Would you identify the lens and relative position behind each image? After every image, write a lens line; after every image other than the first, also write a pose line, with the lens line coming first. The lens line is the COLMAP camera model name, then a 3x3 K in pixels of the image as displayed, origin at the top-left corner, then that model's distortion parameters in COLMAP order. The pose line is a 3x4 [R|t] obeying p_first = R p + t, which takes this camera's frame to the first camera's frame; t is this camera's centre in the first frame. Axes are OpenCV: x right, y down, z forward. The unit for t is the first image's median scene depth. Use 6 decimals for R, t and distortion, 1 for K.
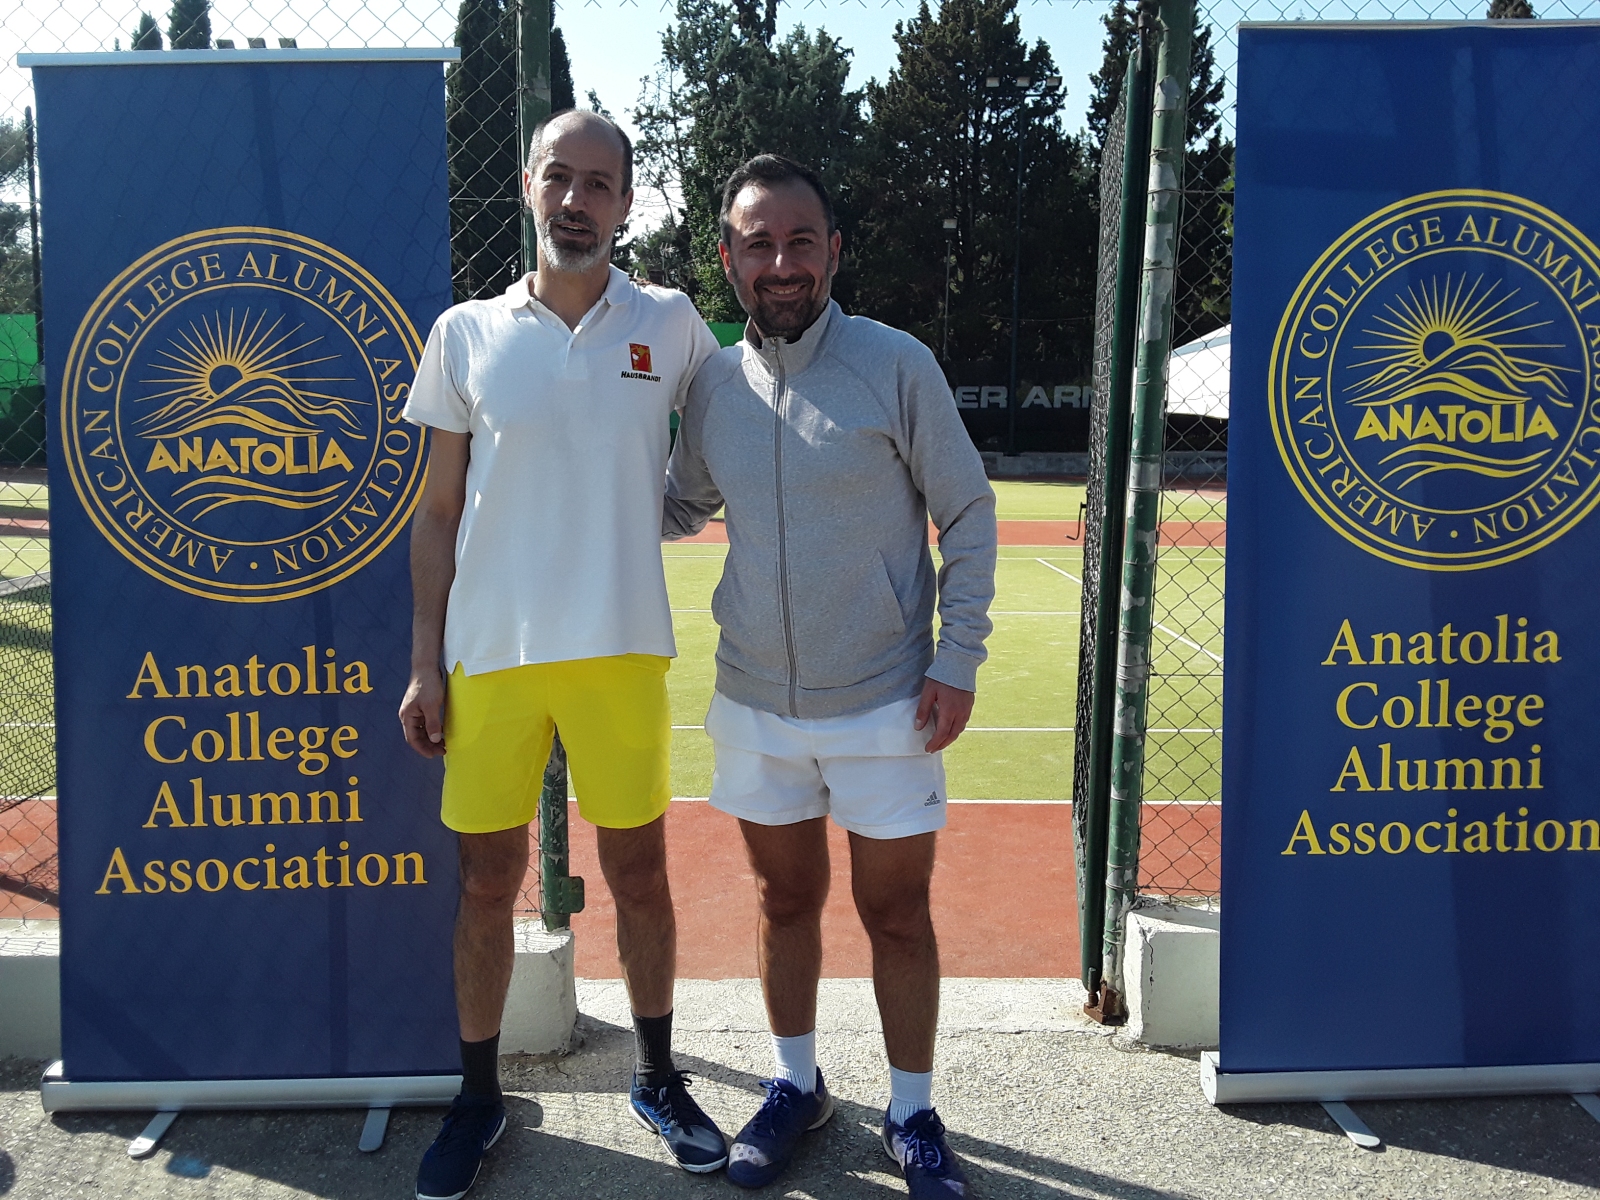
lens RADIAL K [[1326.7, 0, 780.5], [0, 1326.7, 616.1], [0, 0, 1]] dist [0.079426, -0.118066]
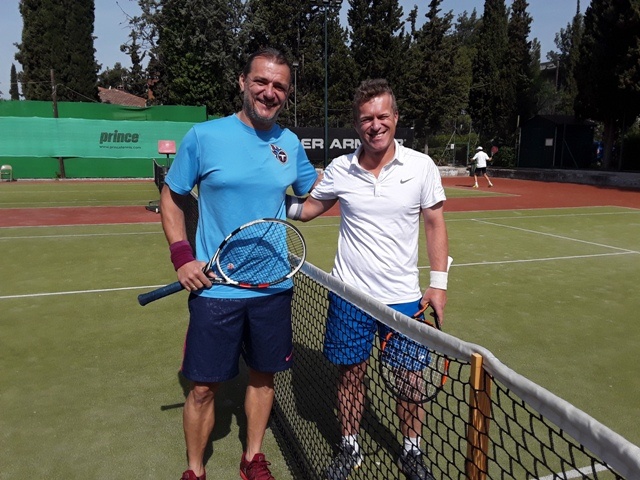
lens RADIAL K [[530.7, 0, 325.5], [0, 530.7, 246.9], [0, 0, 1]] dist [0.079426, -0.118066]
pose [[0.951444, -0.057744, 0.302359, -0.109641], [0.052647, 0.998301, 0.024987, -0.015083], [-0.303288, -0.007855, 0.952867, 0.158368]]
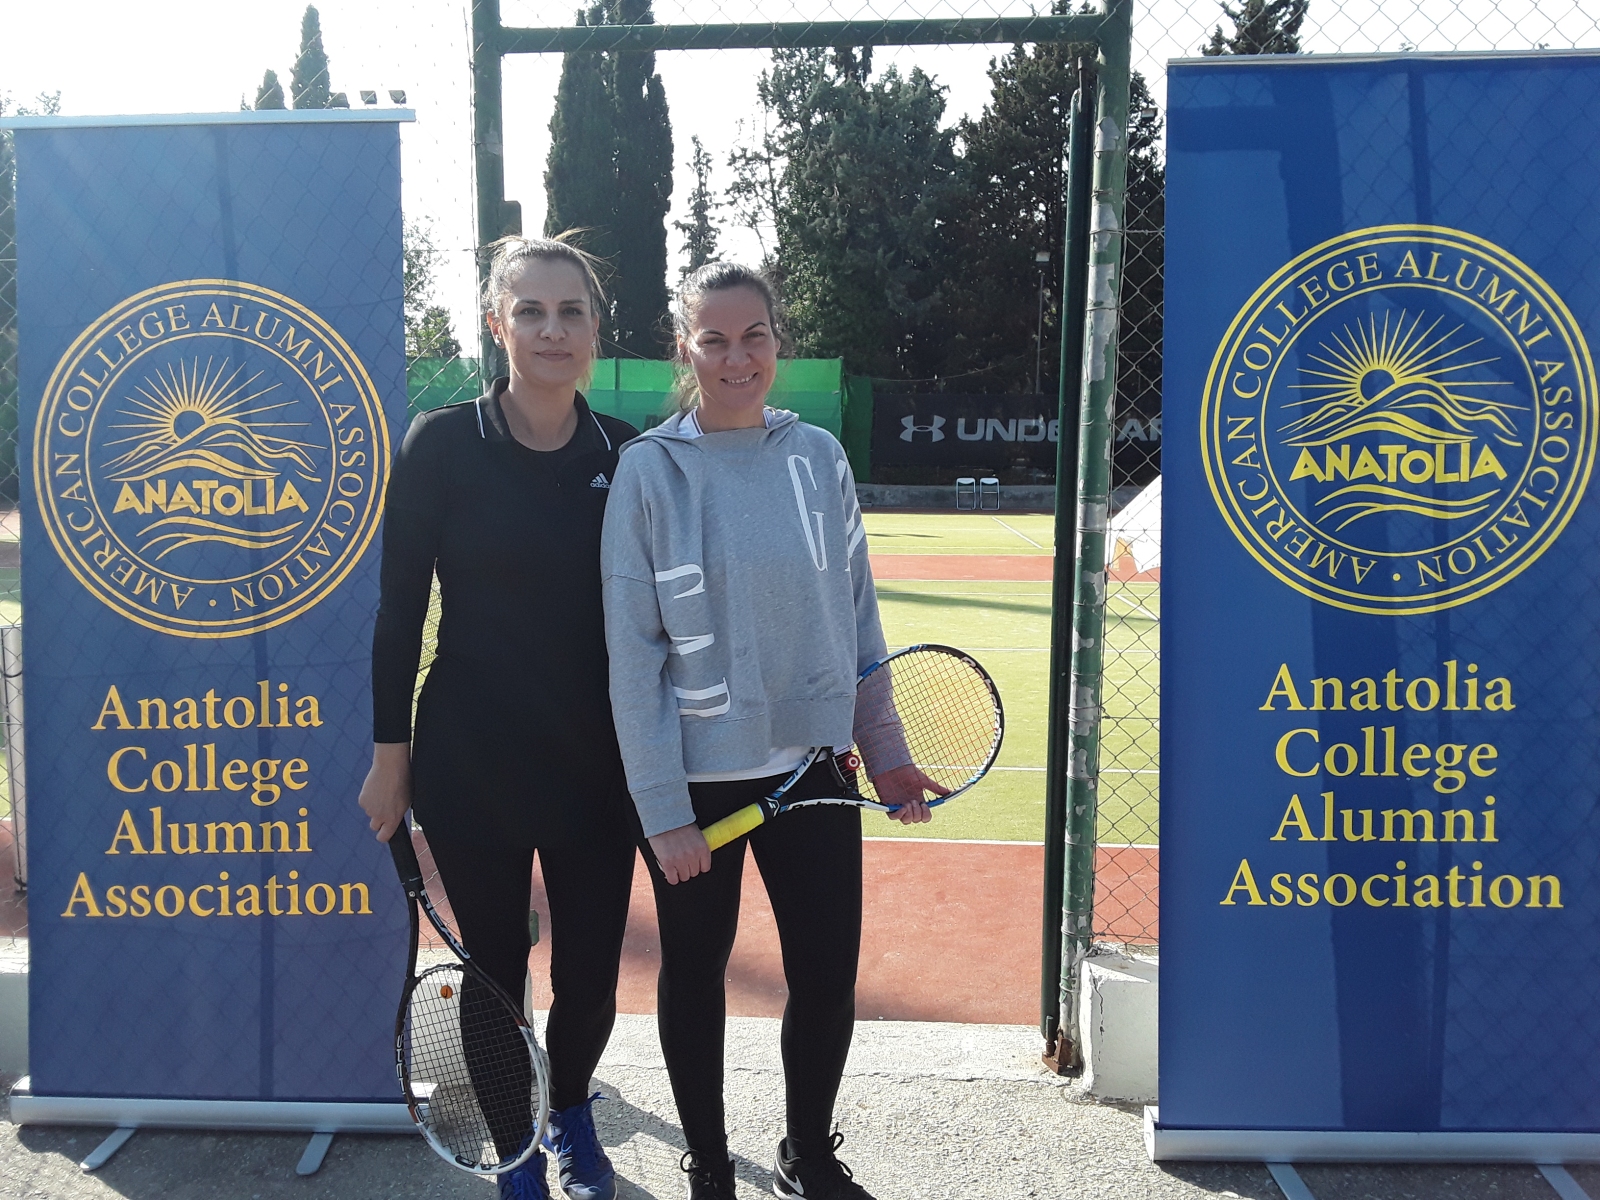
lens RADIAL K [[1326.7, 0, 775.3], [0, 1326.7, 617.7], [0, 0, 1]] dist [0.079426, -0.118066]
pose [[0.996689, 0.006050, -0.081083, 0.011117], [-0.007999, 0.999686, -0.023740, -0.000425], [0.080914, 0.024310, 0.996425, -0.000214]]
